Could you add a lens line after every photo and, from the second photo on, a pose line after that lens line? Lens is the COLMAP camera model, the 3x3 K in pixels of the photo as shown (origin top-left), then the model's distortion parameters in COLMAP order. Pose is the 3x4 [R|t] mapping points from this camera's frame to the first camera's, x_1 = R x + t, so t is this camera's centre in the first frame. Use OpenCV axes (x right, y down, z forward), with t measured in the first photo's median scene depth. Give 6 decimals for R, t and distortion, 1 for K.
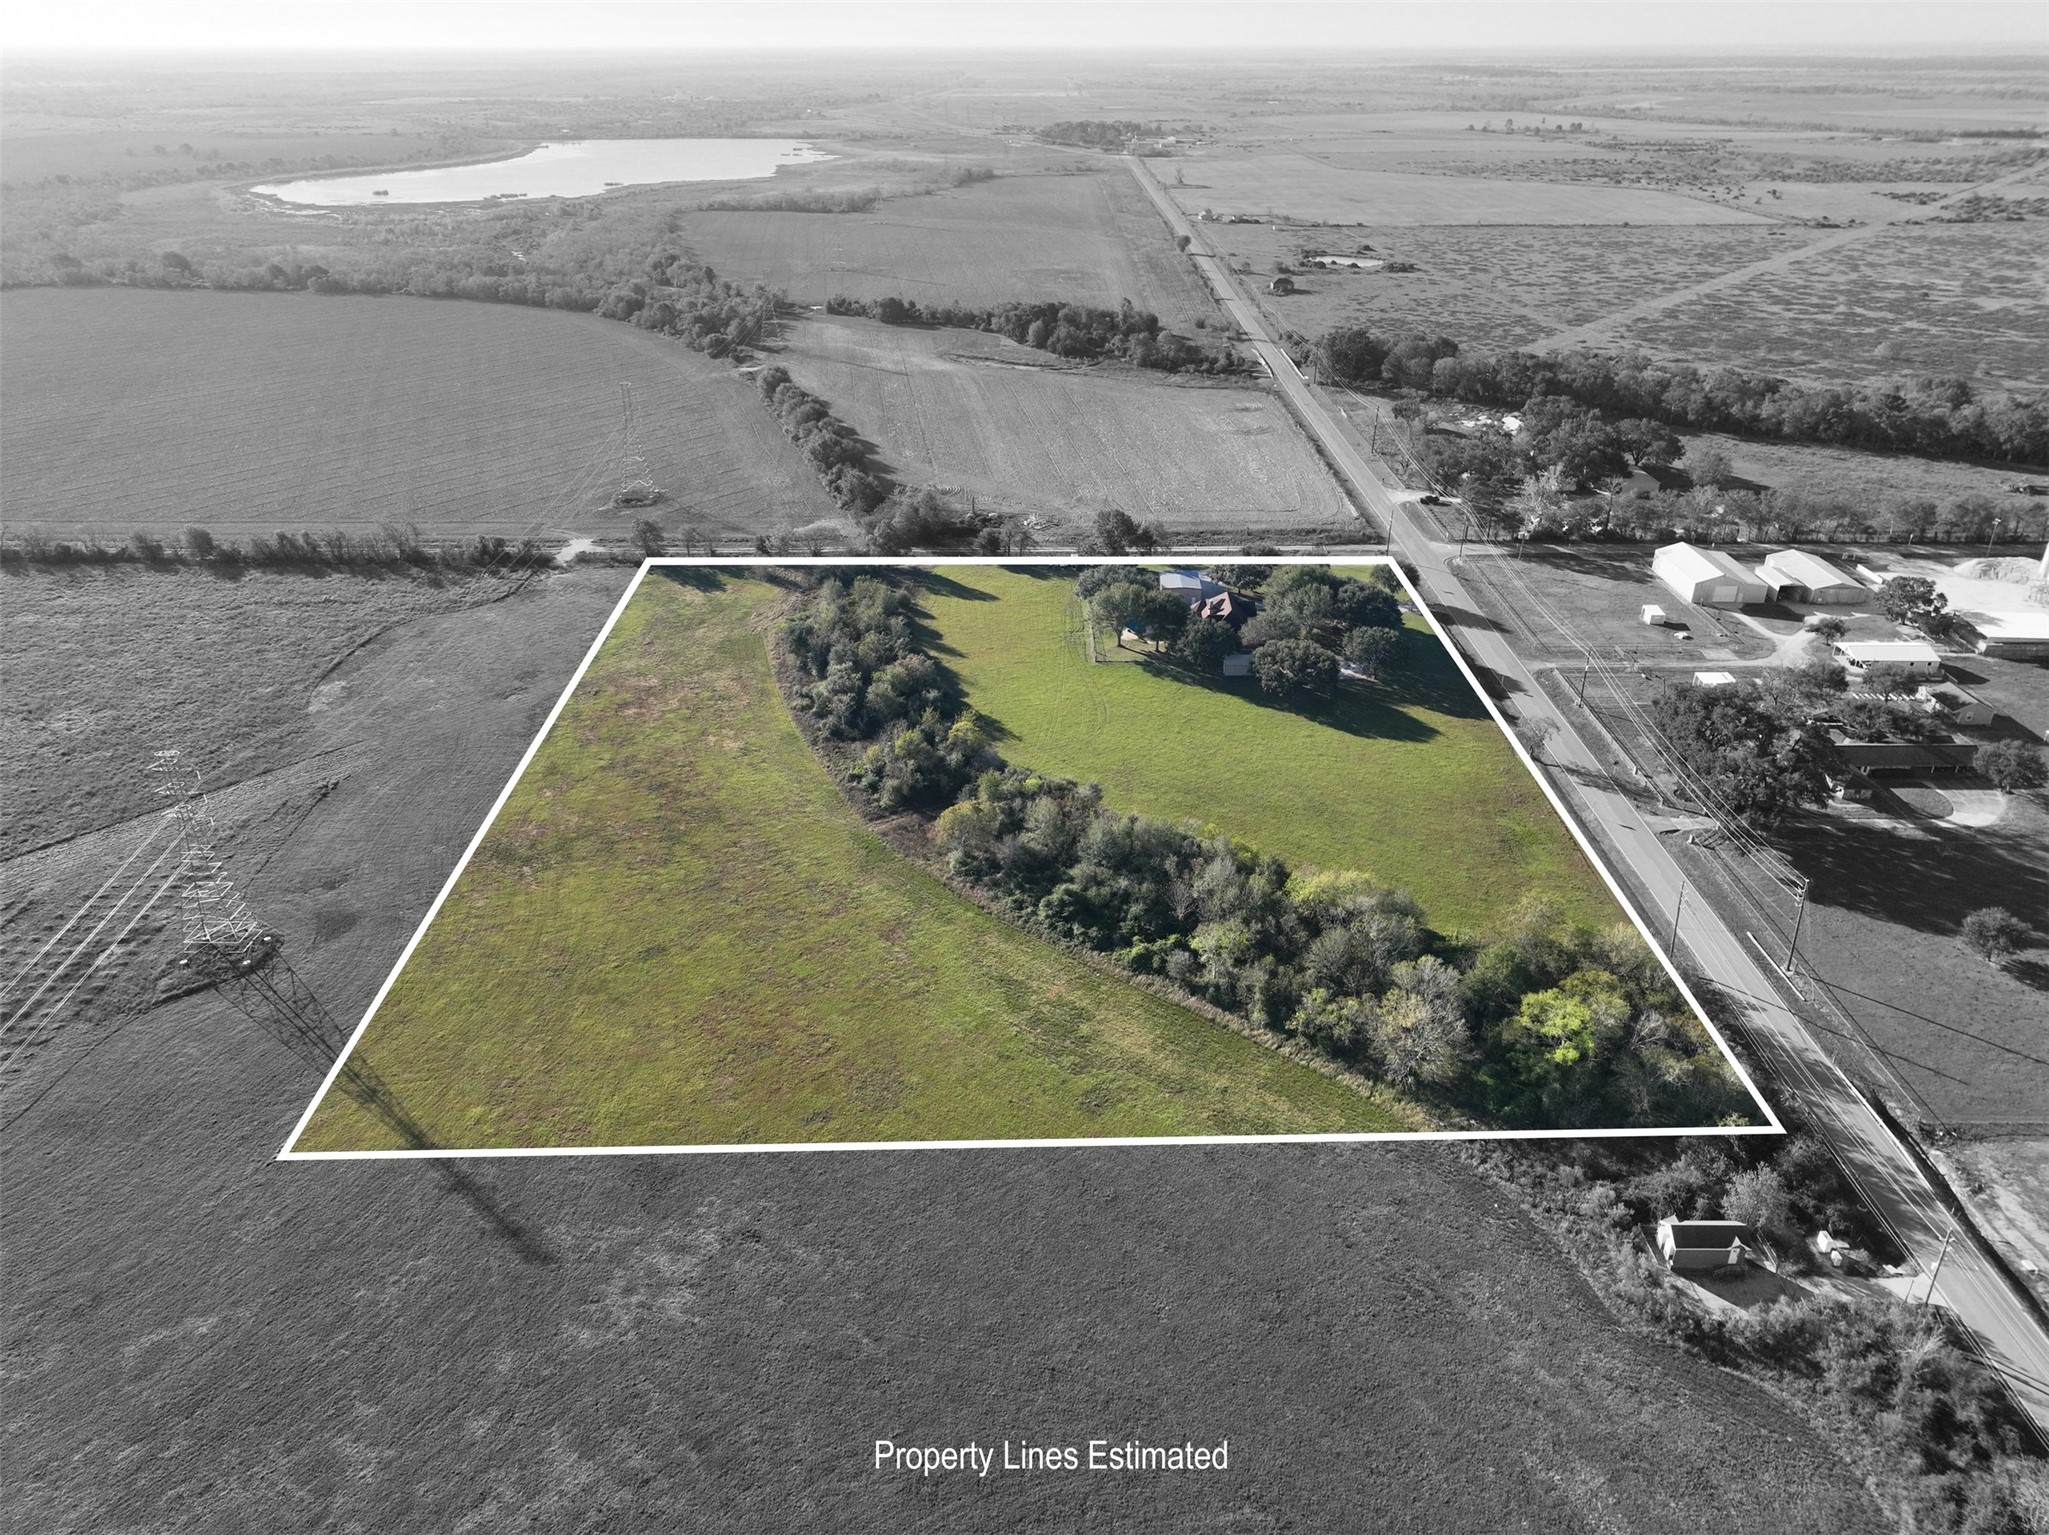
lens RADIAL K [[1443.5, 0, 1024.5], [0, 1443.5, 767.5], [0, 0, 1]] dist [-0.000620, 0.017003]
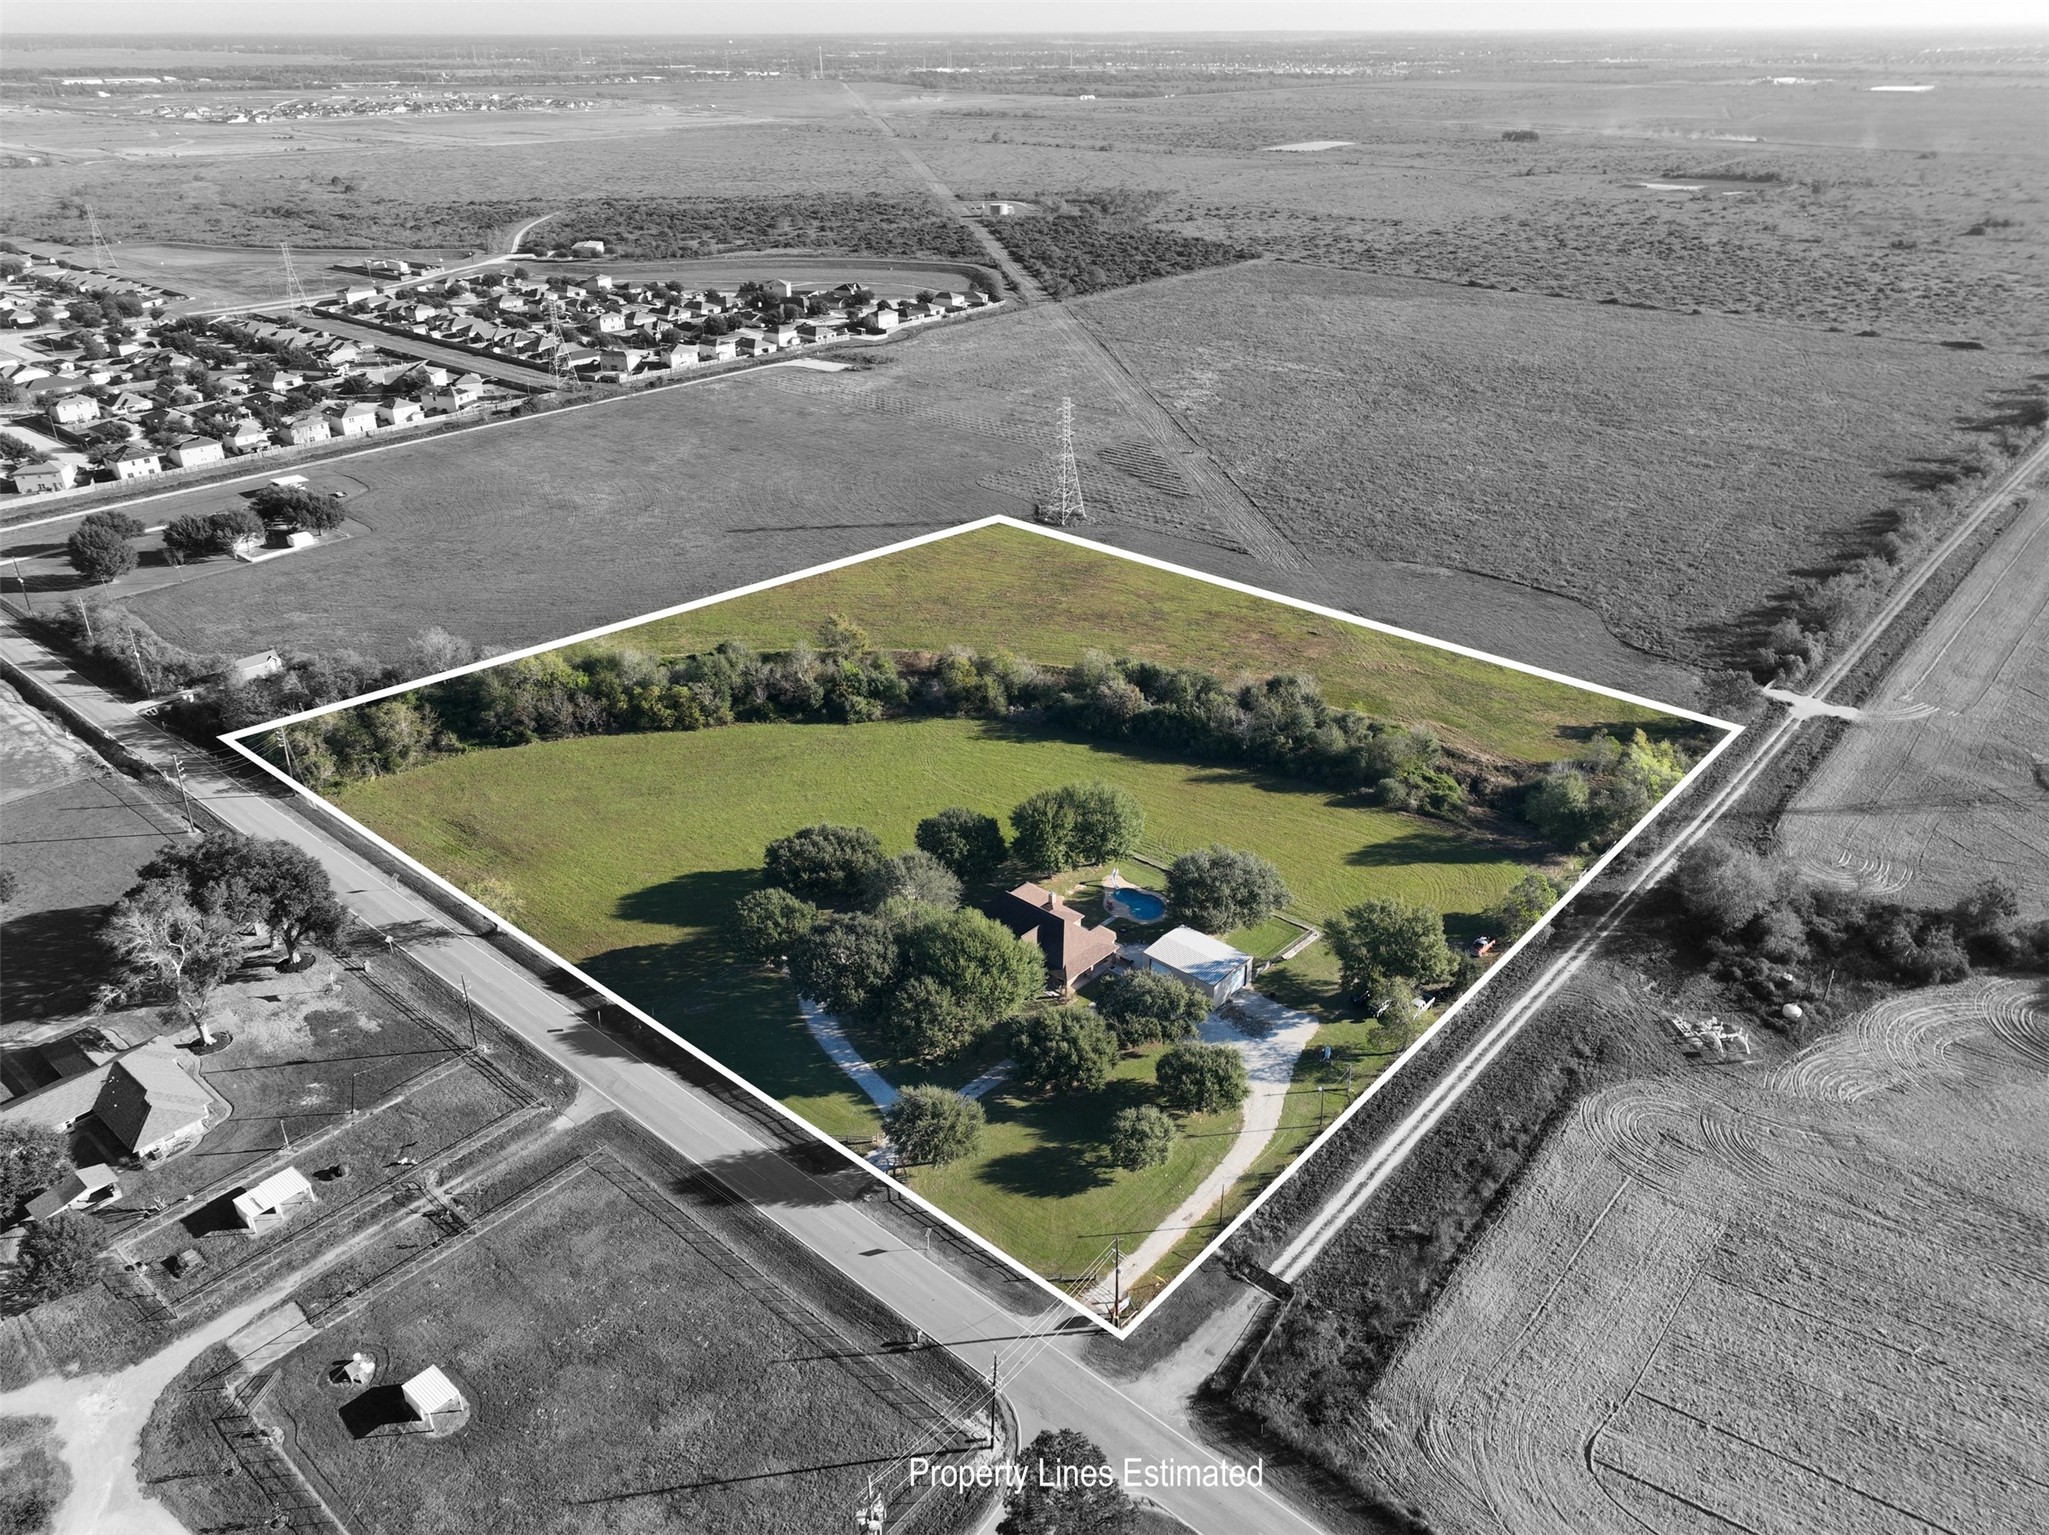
lens RADIAL K [[1439.7, 0, 1021.7], [0, 1439.7, 770.9], [0, 0, 1]] dist [-0.000768, 0.015952]
pose [[-0.651755, 0.353562, -0.670976, 0.533639], [-0.336348, 0.658192, 0.673538, -0.562660], [0.679768, 0.664664, -0.310060, 1.112049]]
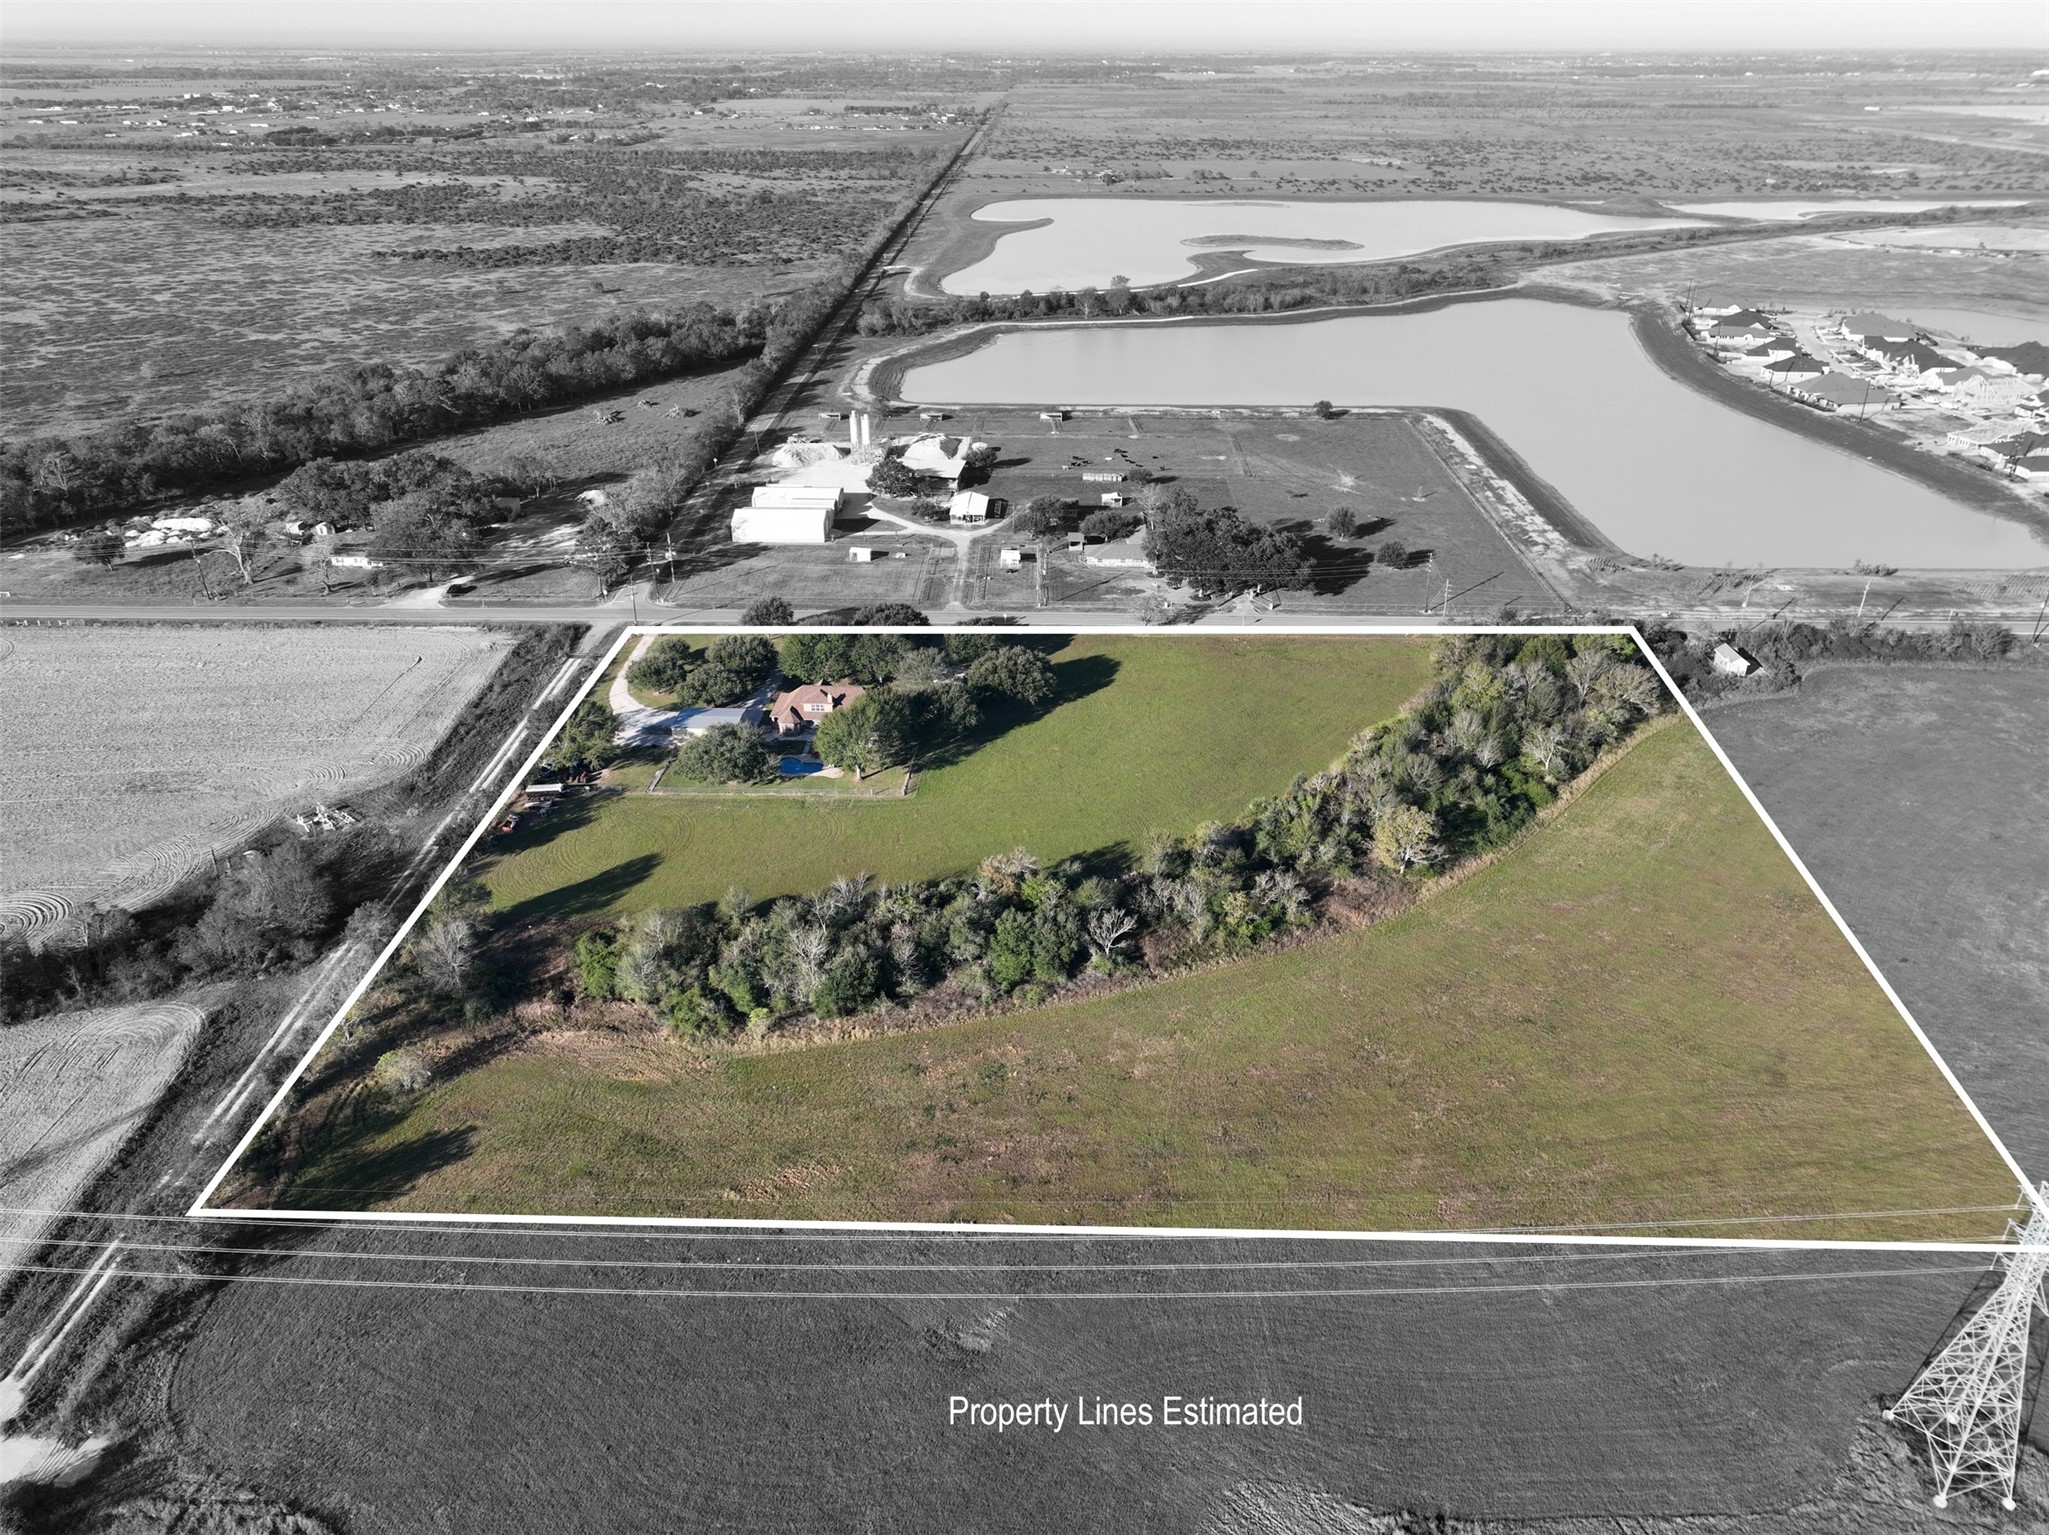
lens RADIAL K [[1443.5, 0, 1024.5], [0, 1443.5, 767.5], [0, 0, 1]] dist [-0.000620, 0.017003]
pose [[0.013714, -0.448629, 0.893613, -0.633423], [0.448638, 0.801451, 0.395475, -0.355030], [-0.893608, 0.395485, 0.212263, 0.703184]]
